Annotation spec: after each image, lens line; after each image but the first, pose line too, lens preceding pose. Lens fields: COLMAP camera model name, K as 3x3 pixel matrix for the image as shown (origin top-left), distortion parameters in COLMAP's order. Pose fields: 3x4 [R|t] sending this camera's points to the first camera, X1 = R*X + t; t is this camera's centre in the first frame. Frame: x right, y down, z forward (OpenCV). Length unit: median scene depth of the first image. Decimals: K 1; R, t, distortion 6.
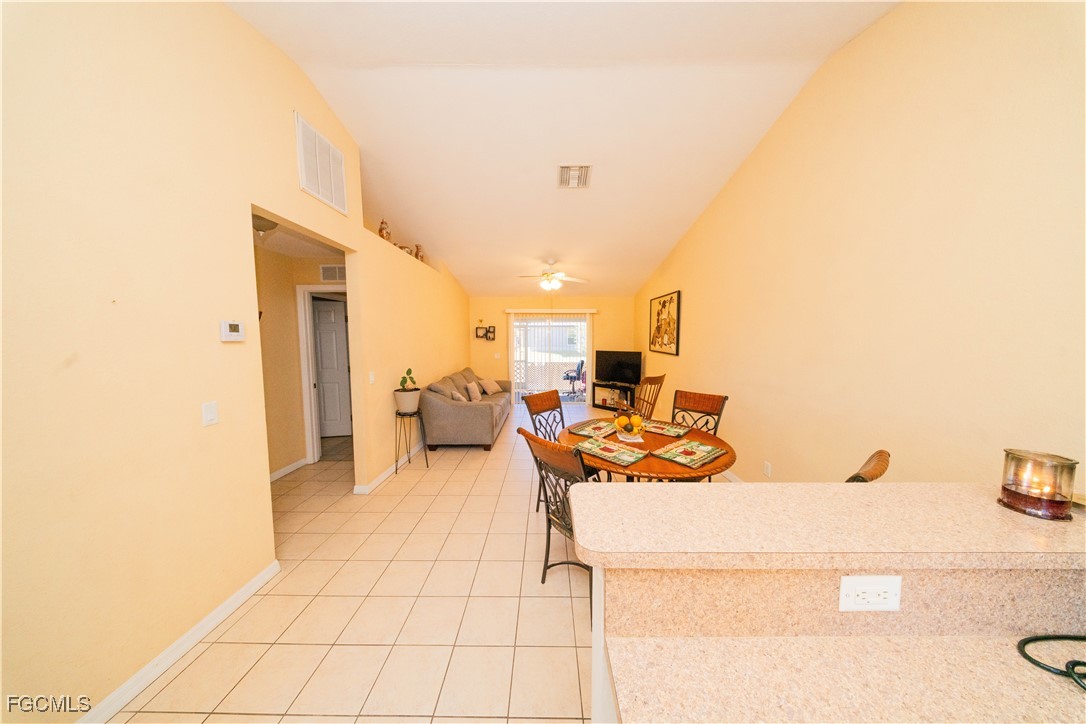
lens RADIAL K [[319.2, 0, 543.7], [0, 319.2, 358.2], [0, 0, 1]] dist [-0.005215, -0.000412]
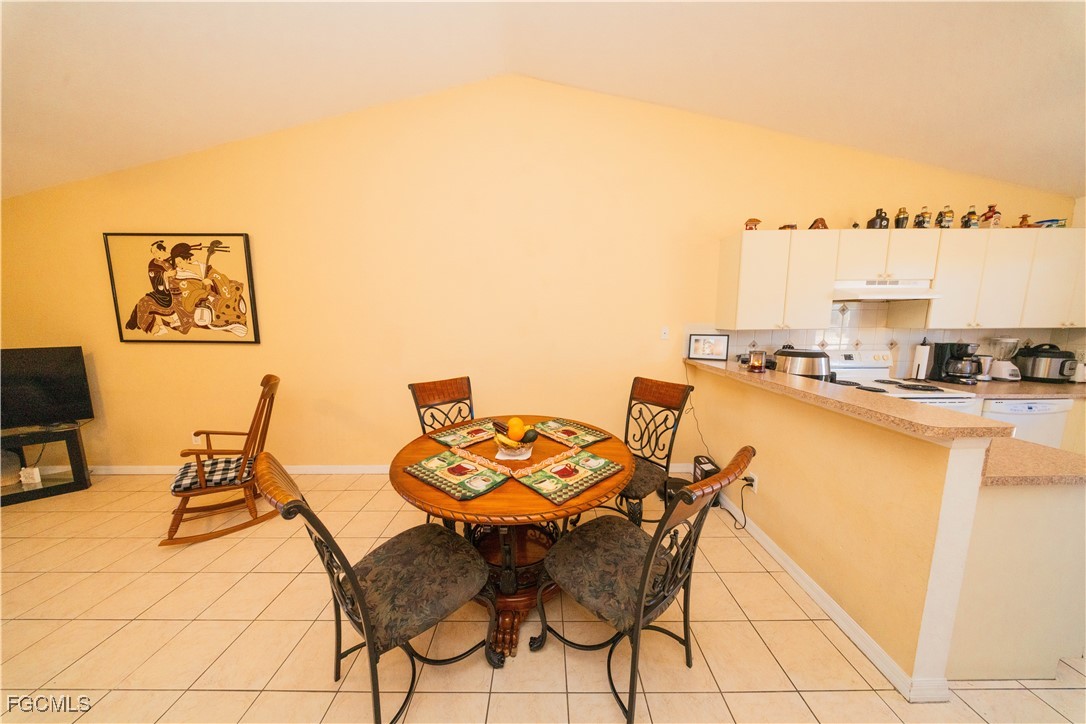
lens RADIAL K [[319.2, 0, 540.2], [0, 319.2, 361.5], [0, 0, 1]] dist [-0.005215, -0.000412]
pose [[-0.009702, -0.128569, 0.991653, -0.175400], [0.067634, 0.989344, 0.128931, -0.014019], [-0.997663, 0.068320, -0.000903, 0.417108]]
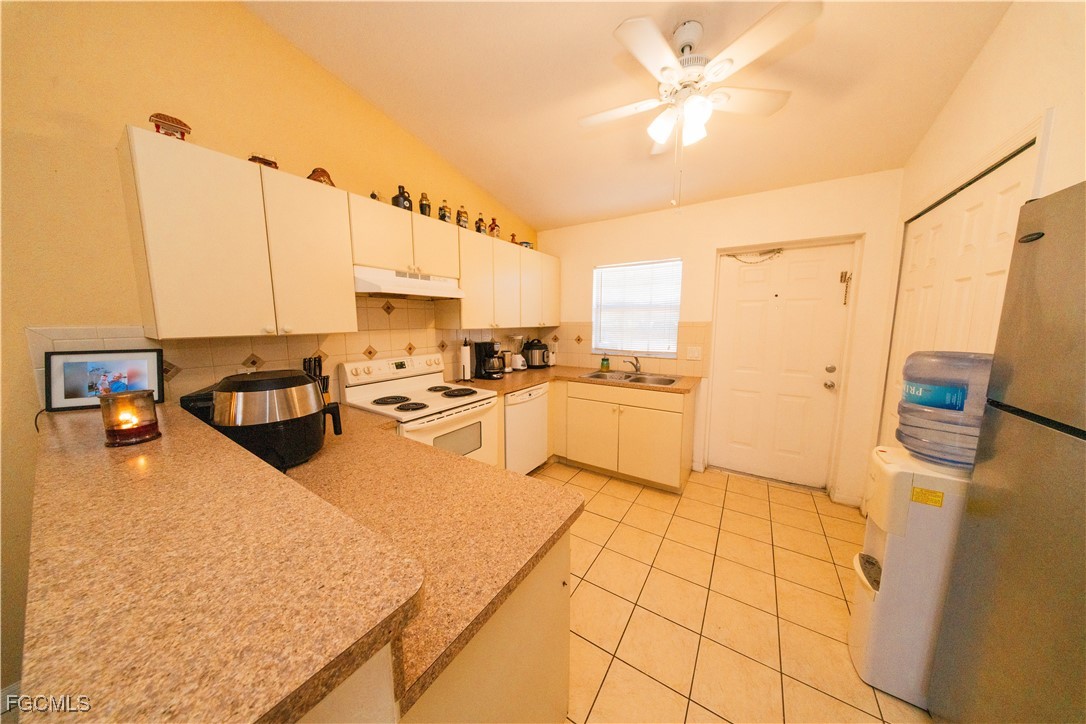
lens RADIAL K [[319.2, 0, 539.3], [0, 319.2, 361.0], [0, 0, 1]] dist [-0.005215, -0.000412]
pose [[-0.842038, -0.067741, 0.535147, -0.045656], [0.033018, 0.983750, 0.176480, 0.005378], [-0.538406, 0.166272, -0.826119, 0.154913]]
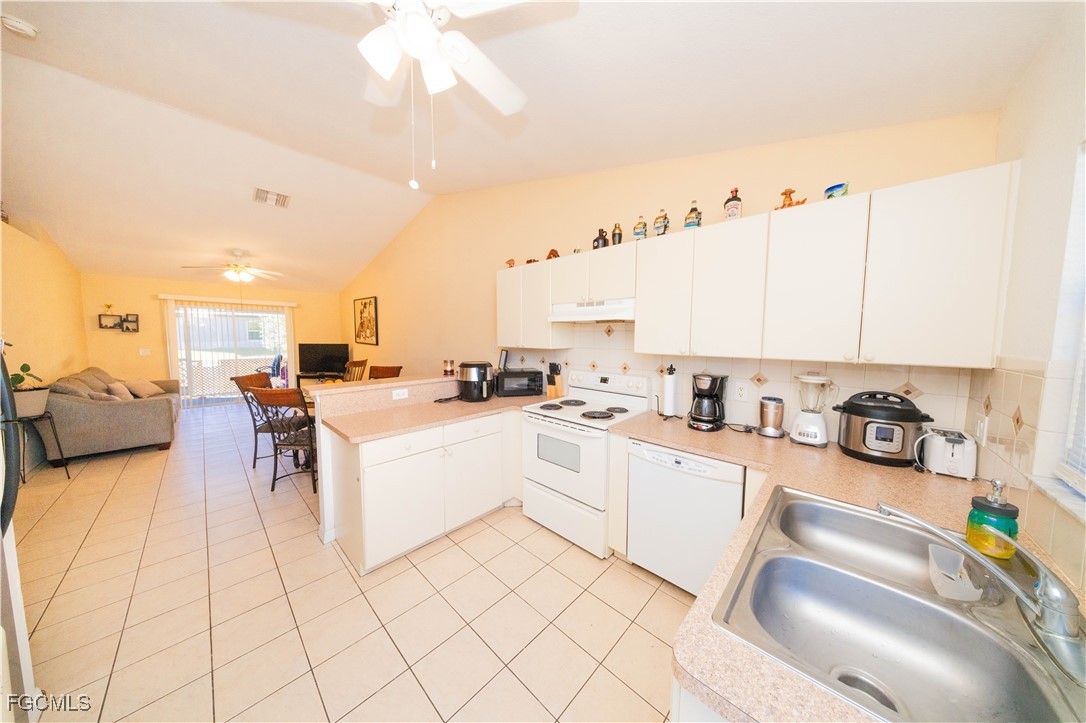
lens RADIAL K [[319.2, 0, 553.0], [0, 319.2, 361.3], [0, 0, 1]] dist [-0.005215, -0.000412]
pose [[0.661936, -0.052799, 0.747699, -0.084545], [0.035576, 0.998605, 0.039021, 0.030032], [-0.748716, 0.000770, 0.662891, -0.389844]]
